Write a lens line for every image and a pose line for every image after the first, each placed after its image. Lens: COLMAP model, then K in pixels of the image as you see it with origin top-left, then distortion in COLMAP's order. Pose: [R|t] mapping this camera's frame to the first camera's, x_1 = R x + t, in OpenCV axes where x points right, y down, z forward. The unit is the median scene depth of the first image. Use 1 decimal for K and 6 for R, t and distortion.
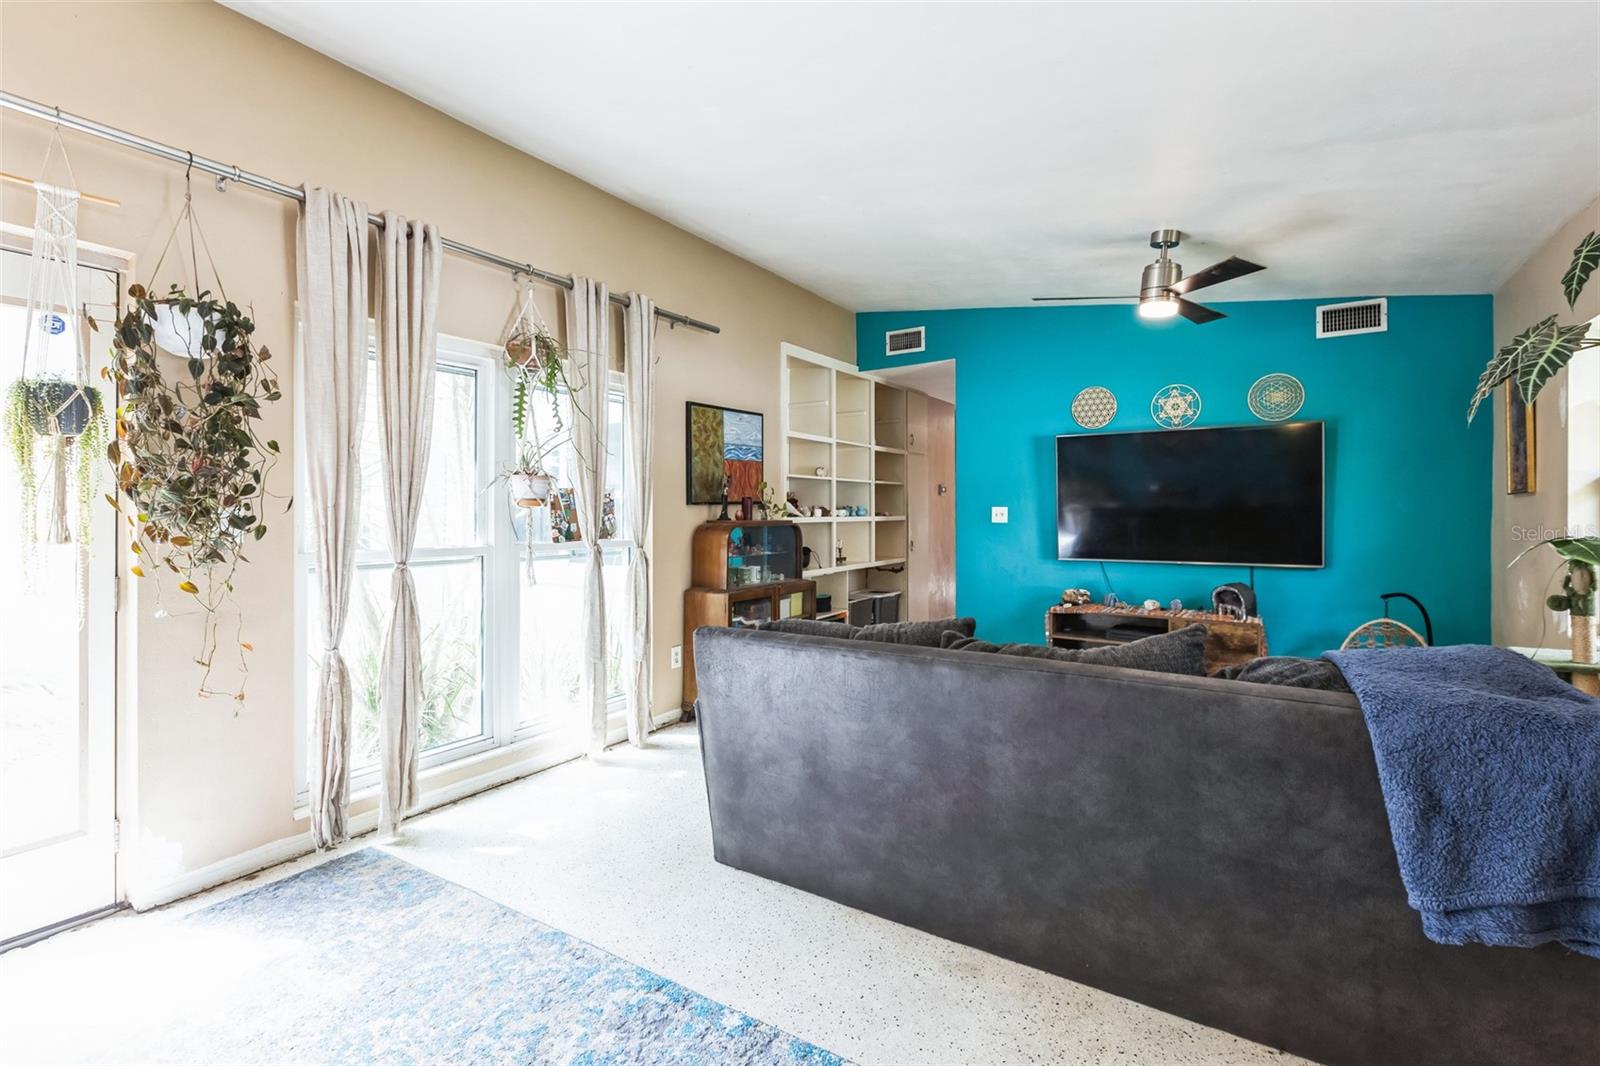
lens RADIAL K [[739.1, 0, 797.9], [0, 739.1, 511.7], [0, 0, 1]] dist [-0.000236, -0.000209]
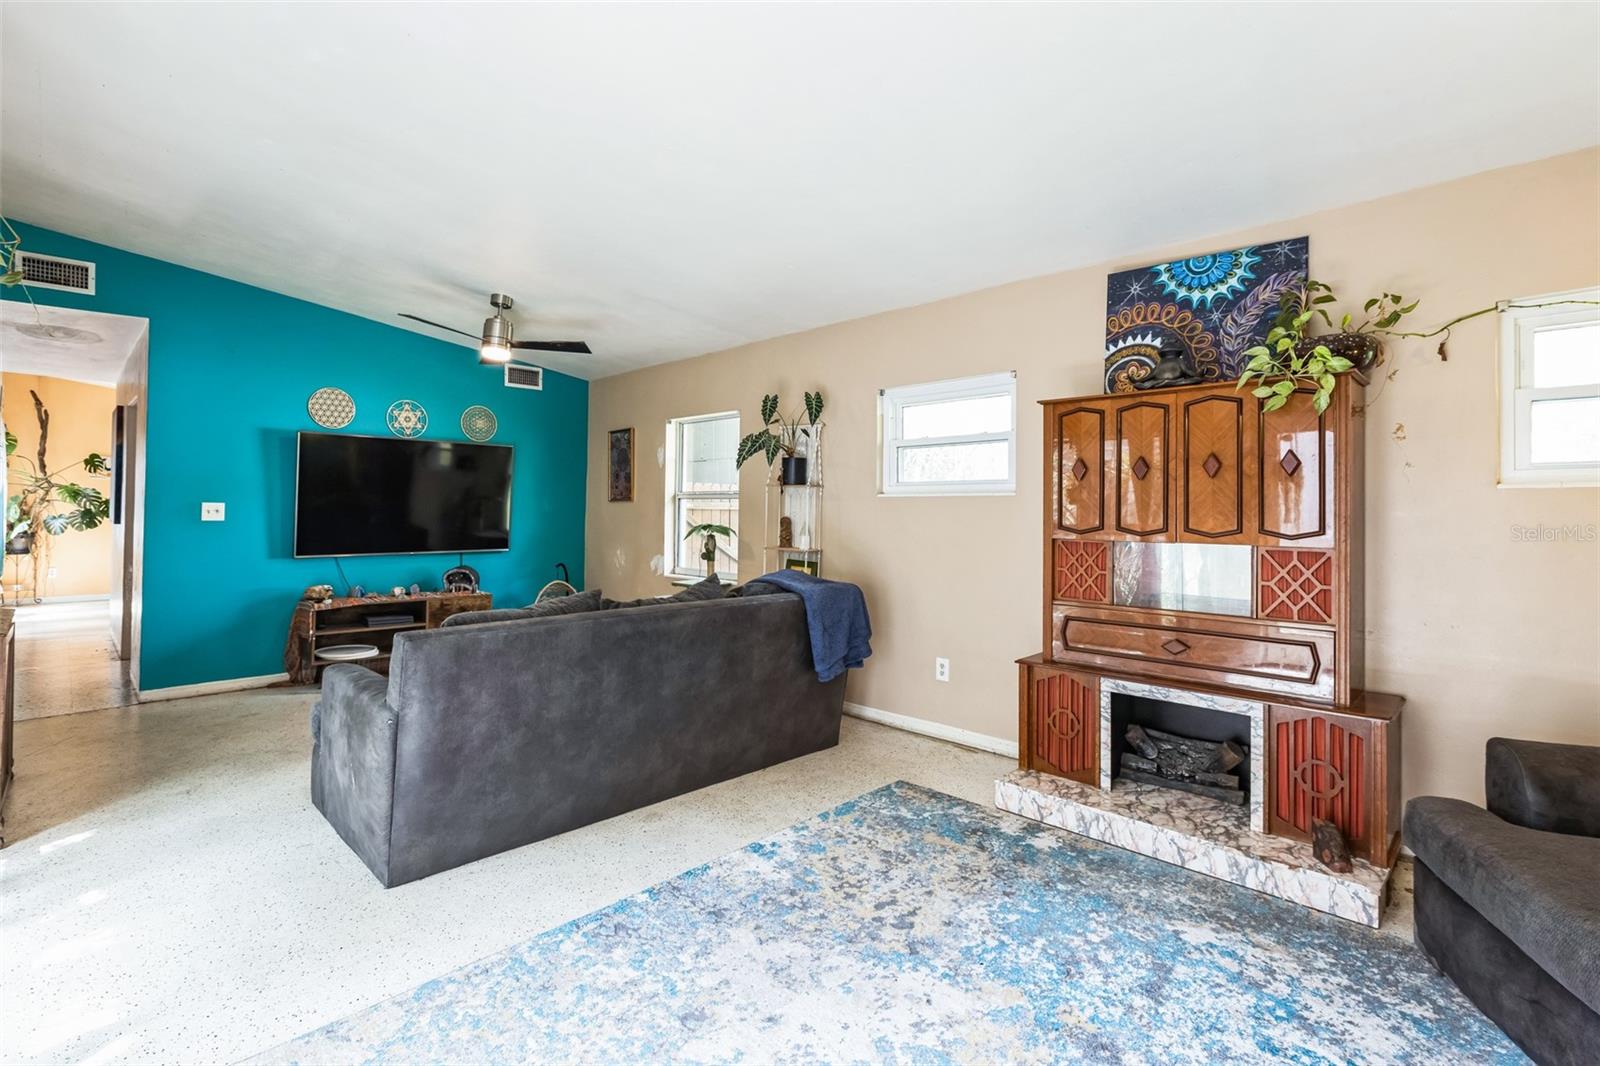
lens RADIAL K [[739.1, 0, 780.2], [0, 739.1, 496.7], [0, 0, 1]] dist [-0.000236, -0.000209]
pose [[0.217474, 0.022000, 0.975818, -0.518819], [-0.008342, 0.999751, -0.020680, -0.001301], [-0.976030, -0.003643, 0.217604, 0.182925]]
